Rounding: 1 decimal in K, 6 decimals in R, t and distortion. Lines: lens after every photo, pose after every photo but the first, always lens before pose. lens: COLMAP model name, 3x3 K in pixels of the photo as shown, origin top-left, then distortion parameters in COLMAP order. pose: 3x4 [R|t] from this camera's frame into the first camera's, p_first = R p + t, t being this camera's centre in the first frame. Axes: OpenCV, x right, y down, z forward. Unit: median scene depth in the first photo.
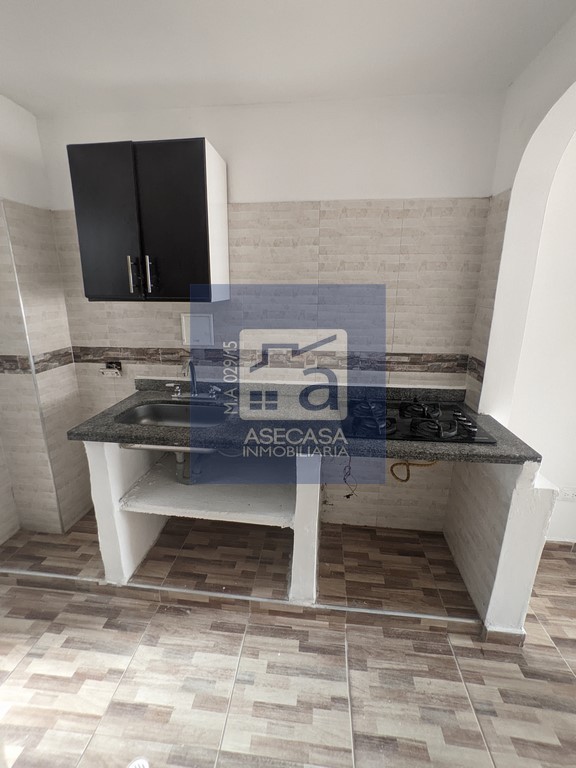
lens RADIAL K [[351.9, 0, 284.9], [0, 351.9, 371.3], [0, 0, 1]] dist [-0.002709, 0.004323]
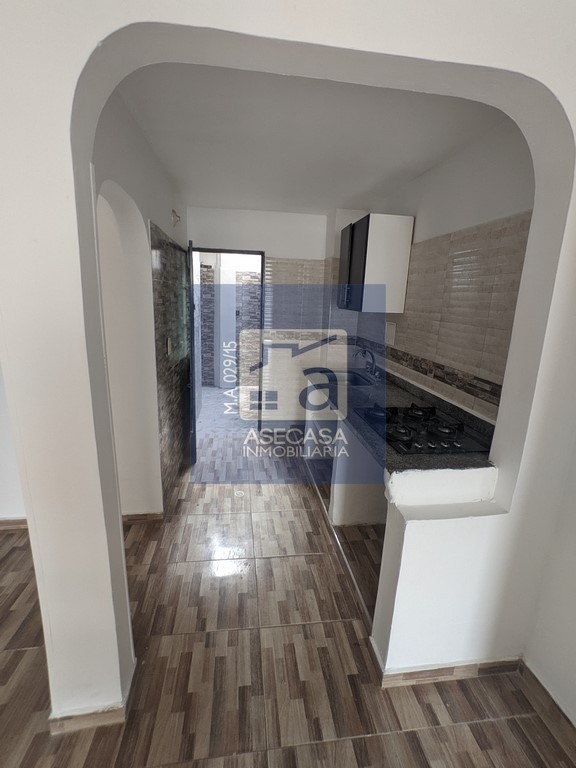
lens RADIAL K [[351.9, 0, 284.4], [0, 351.9, 376.8], [0, 0, 1]] dist [-0.002709, 0.004323]
pose [[0.240762, 0.225842, -0.943943, 1.225398], [-0.301138, 0.941938, 0.148554, -0.042275], [0.922686, 0.248491, 0.294793, 0.272201]]
